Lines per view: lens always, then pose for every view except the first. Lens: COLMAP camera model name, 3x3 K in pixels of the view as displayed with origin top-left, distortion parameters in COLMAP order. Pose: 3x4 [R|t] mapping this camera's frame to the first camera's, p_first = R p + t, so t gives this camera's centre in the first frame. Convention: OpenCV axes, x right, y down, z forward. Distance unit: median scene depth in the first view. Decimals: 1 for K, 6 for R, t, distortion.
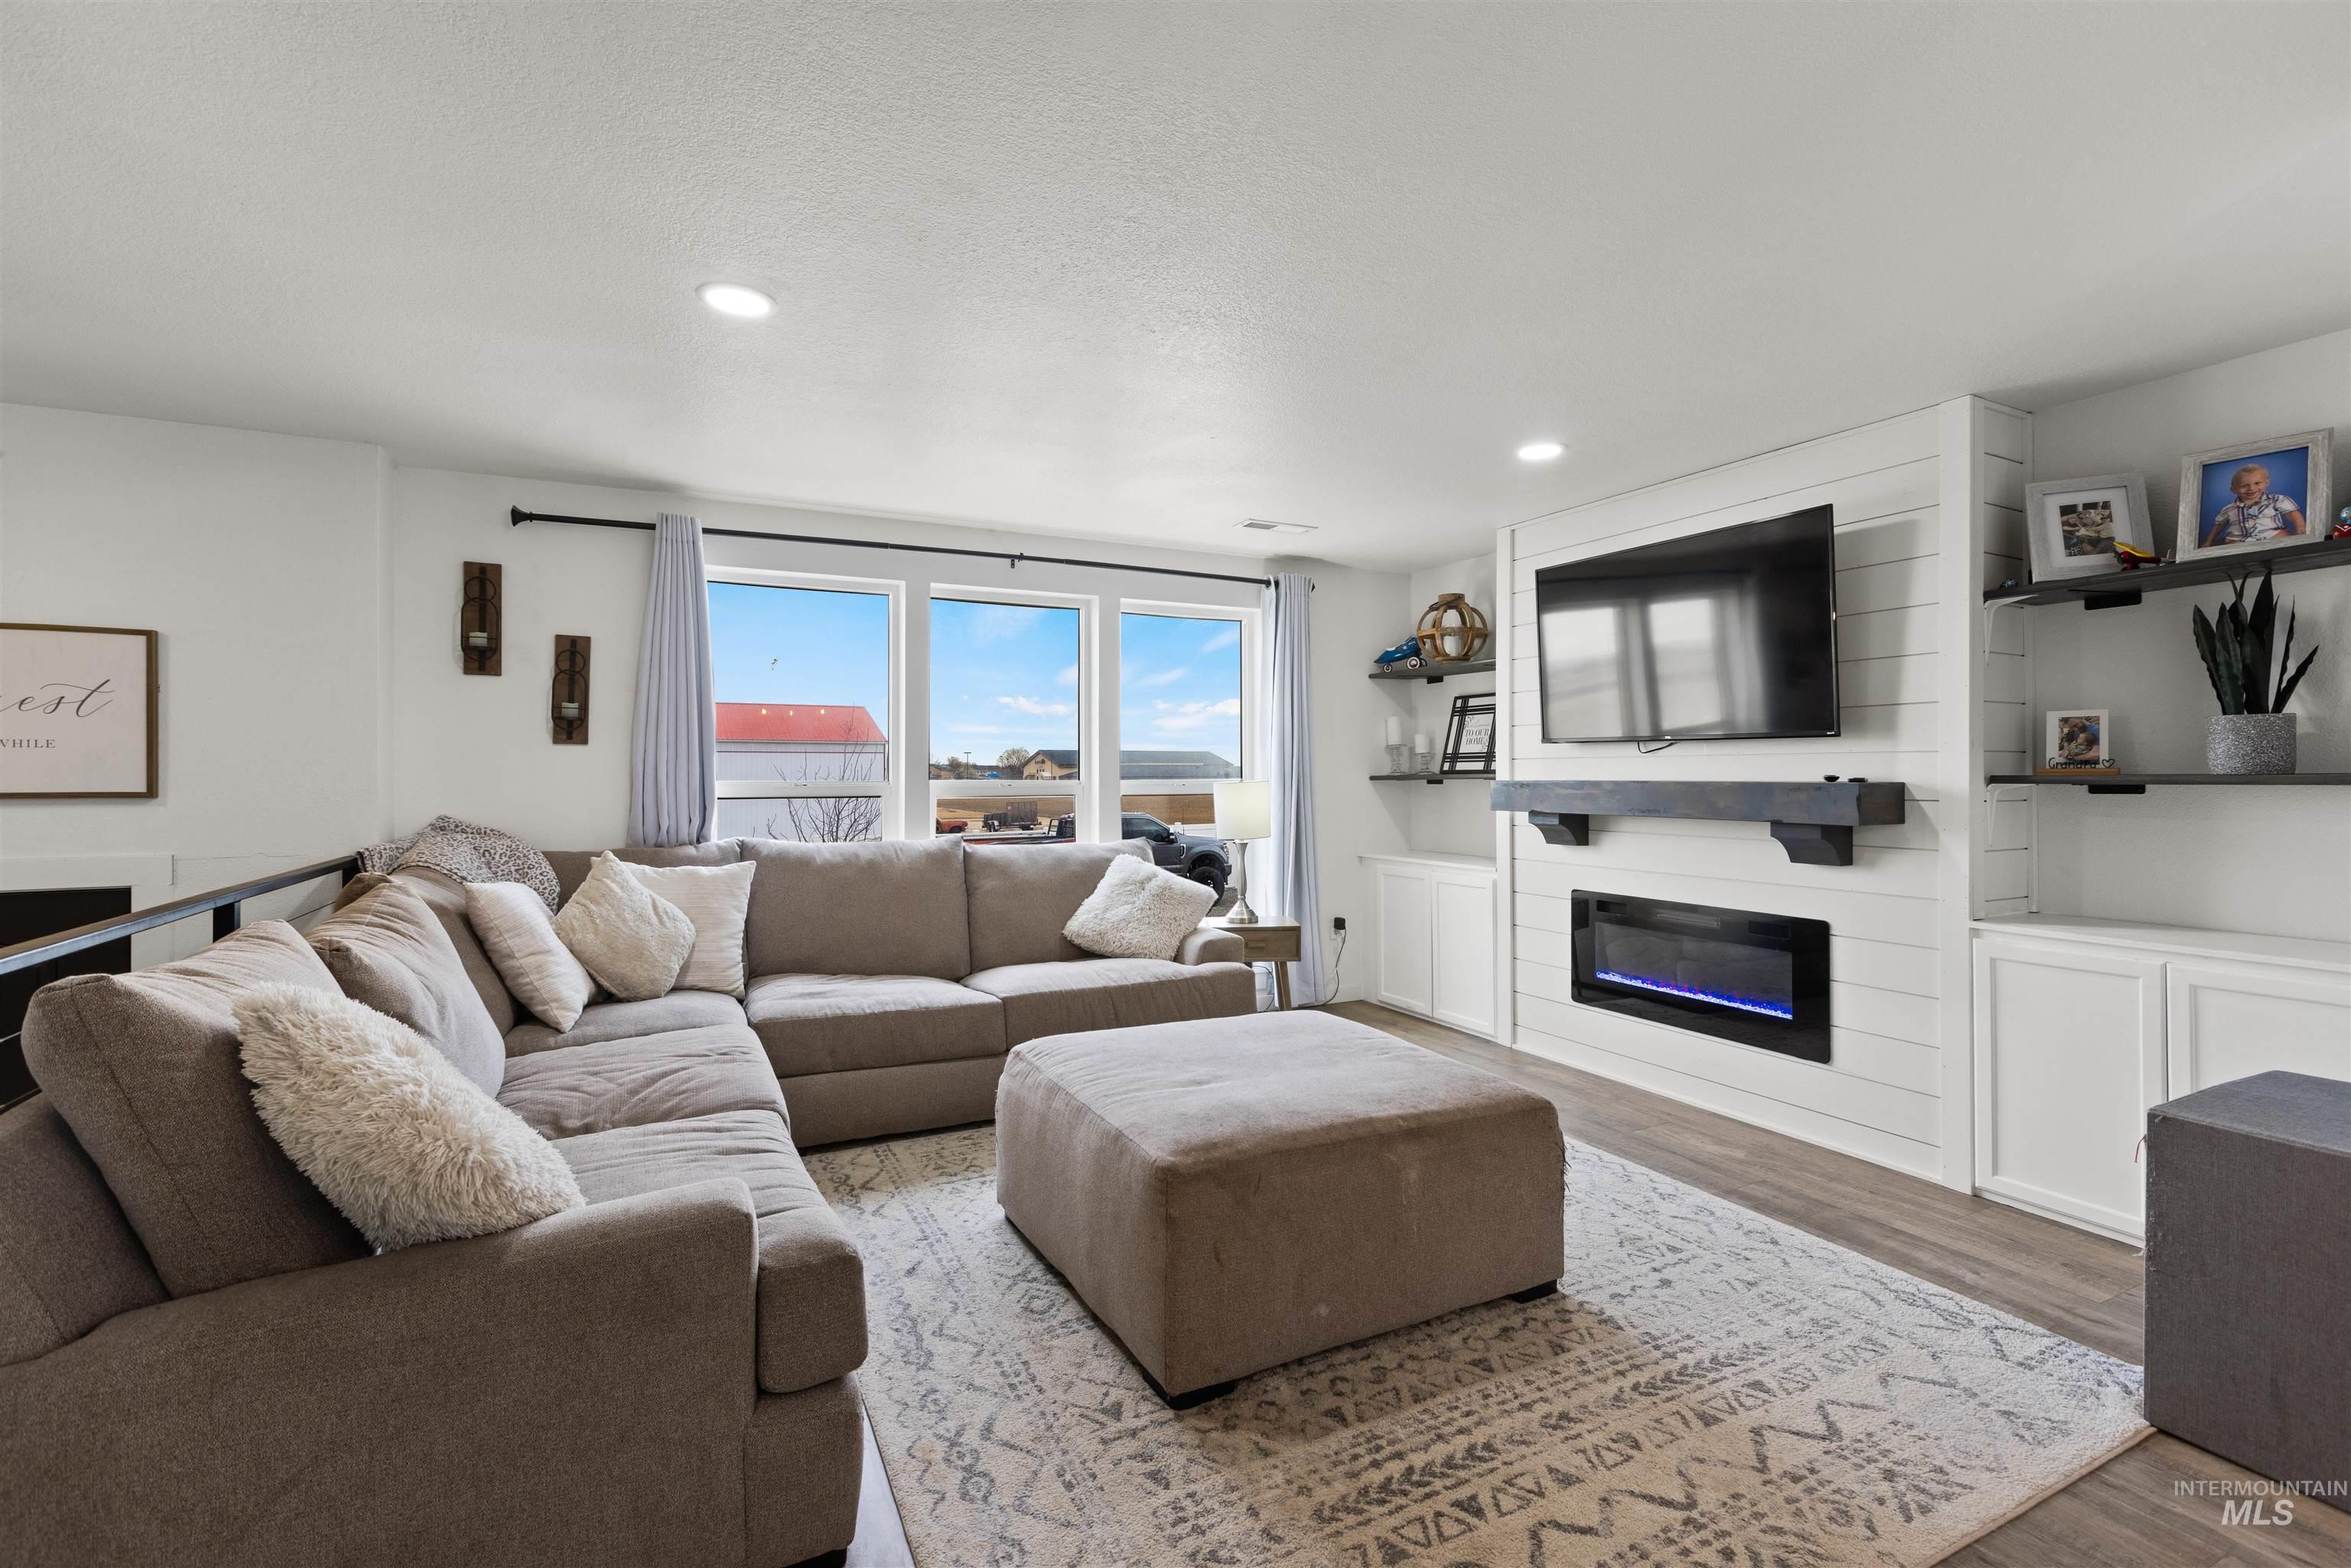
lens RADIAL K [[1048.9, 0, 1187.2], [0, 1048.9, 773.1], [0, 0, 1]] dist [0.001154, -0.000103]
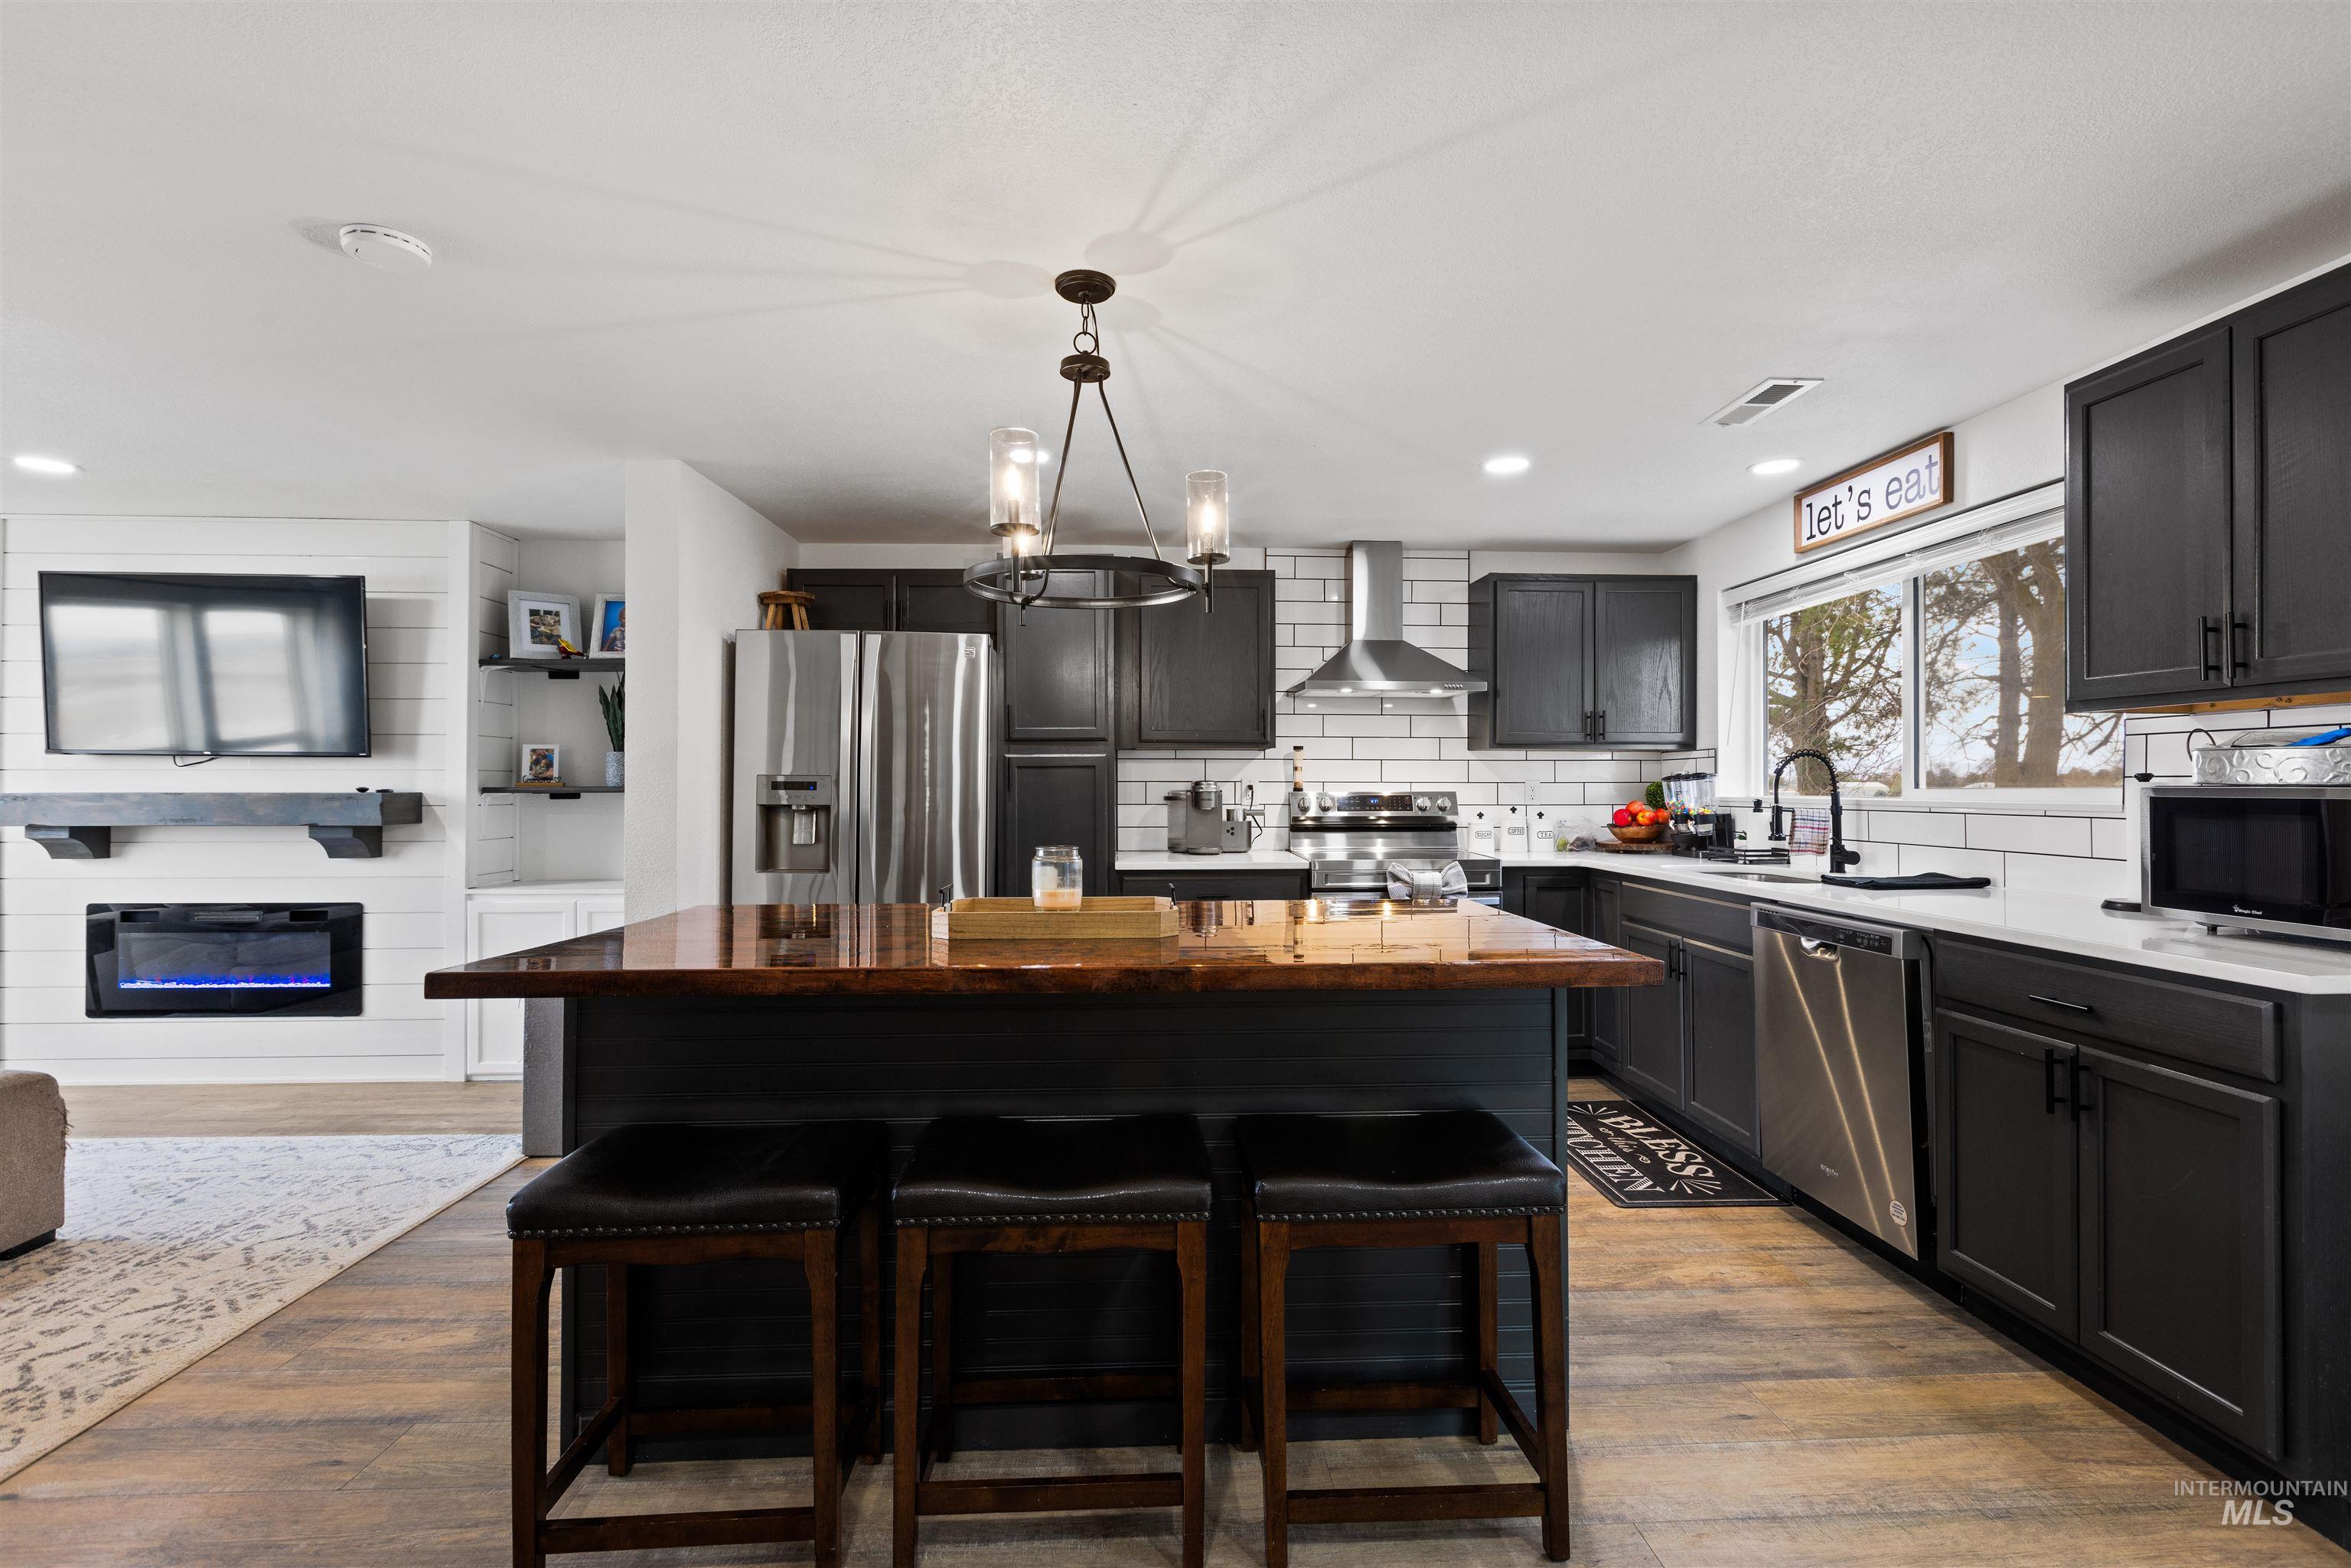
lens RADIAL K [[1048.9, 0, 1198.6], [0, 1048.9, 775.1], [0, 0, 1]] dist [0.001154, -0.000103]
pose [[0.403503, 0.009846, 0.914925, -0.157378], [-0.001544, 0.999948, -0.010080, -0.001674], [-0.914977, 0.002654, 0.403497, -0.481996]]
